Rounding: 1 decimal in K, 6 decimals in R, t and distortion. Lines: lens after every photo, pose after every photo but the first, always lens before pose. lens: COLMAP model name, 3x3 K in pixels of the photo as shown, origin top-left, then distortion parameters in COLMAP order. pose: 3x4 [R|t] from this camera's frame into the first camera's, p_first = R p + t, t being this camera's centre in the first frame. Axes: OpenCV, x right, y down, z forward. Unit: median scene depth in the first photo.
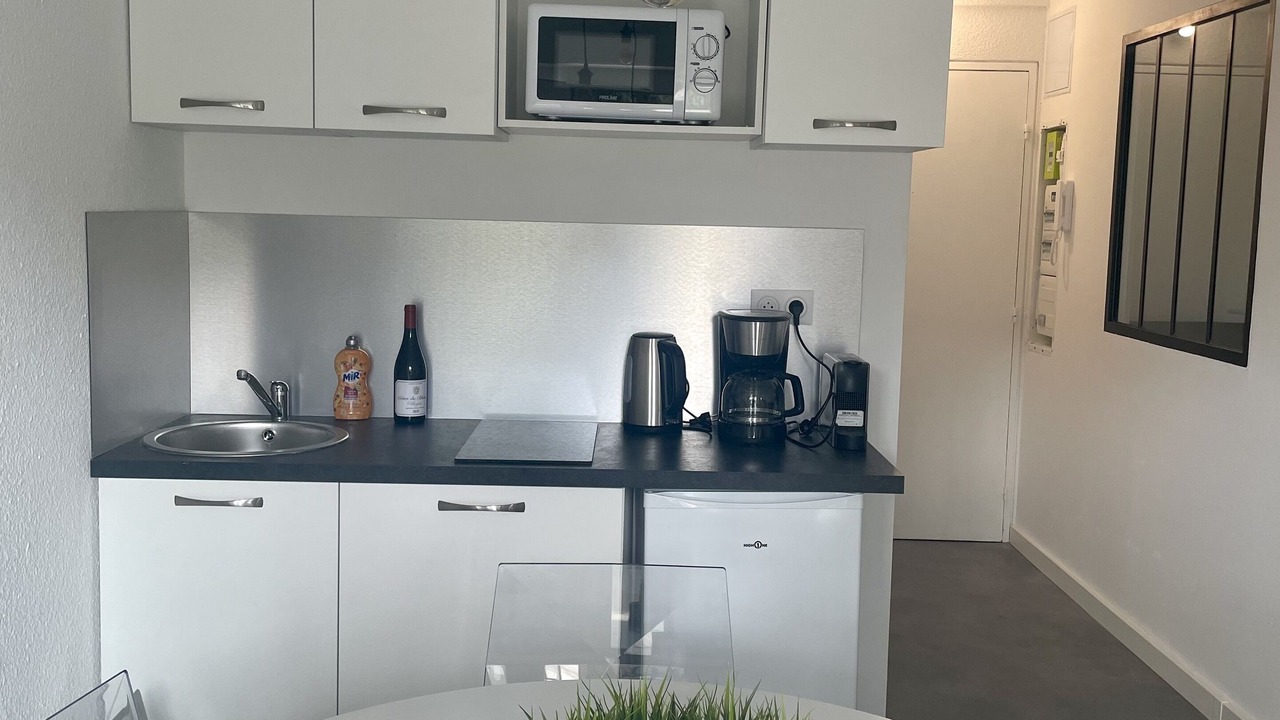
lens RADIAL K [[1283.0, 0, 639.9], [0, 1283.0, 333.3], [0, 0, 1]] dist [0.153943, -0.300545]
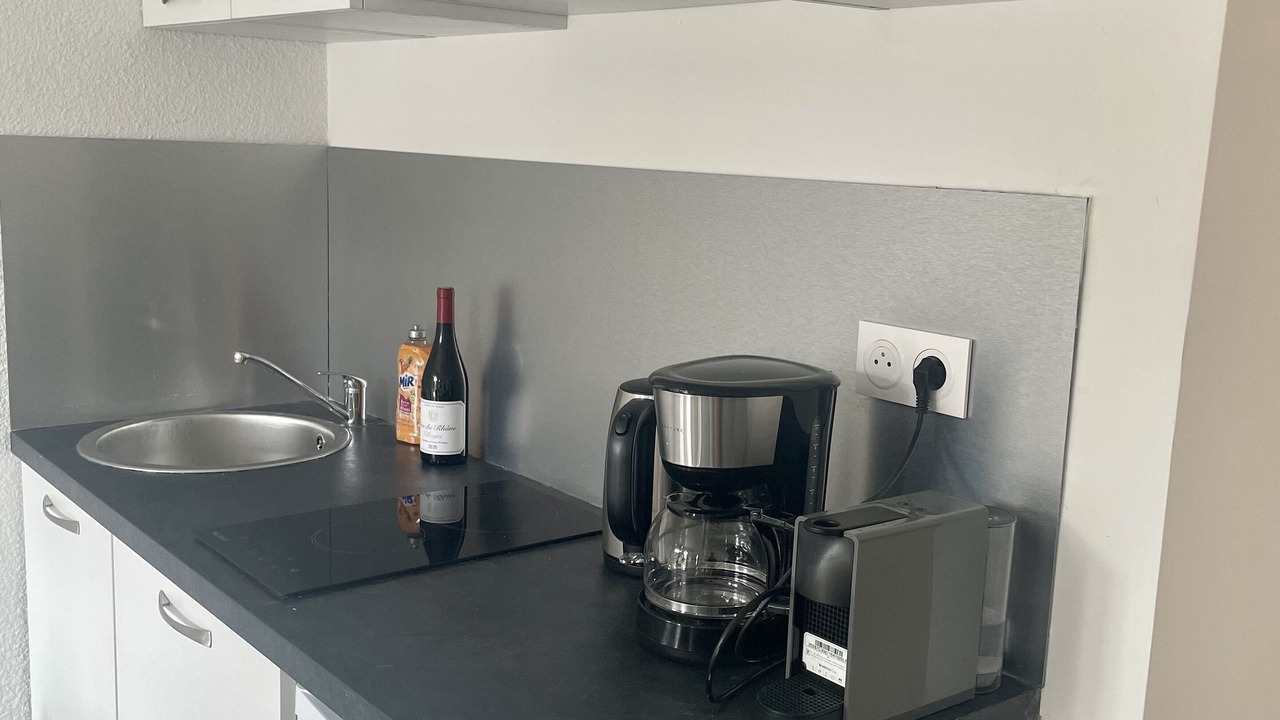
lens RADIAL K [[1283.0, 0, 639.9], [0, 1283.0, 333.3], [0, 0, 1]] dist [0.153943, -0.300545]
pose [[0.617423, 0.116463, -0.777962, 0.437010], [-0.095887, 0.992747, 0.072517, -0.061177], [0.780765, 0.029823, 0.624112, 0.725522]]
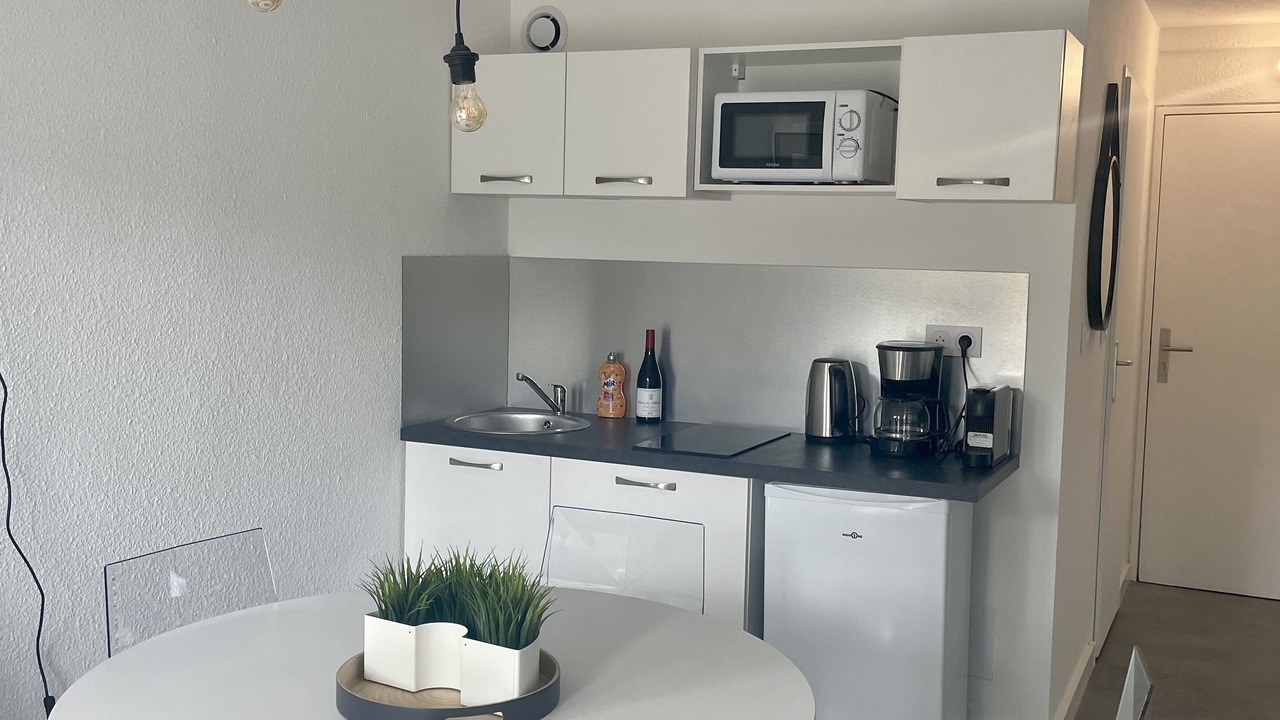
lens RADIAL K [[1283.0, 0, 639.9], [0, 1283.0, 333.3], [0, 0, 1]] dist [0.153943, -0.300545]
pose [[0.901632, 0.029792, -0.431476, 0.391224], [-0.044332, 0.998736, -0.023679, 0.013271], [0.430225, 0.040478, 0.901814, -0.159103]]
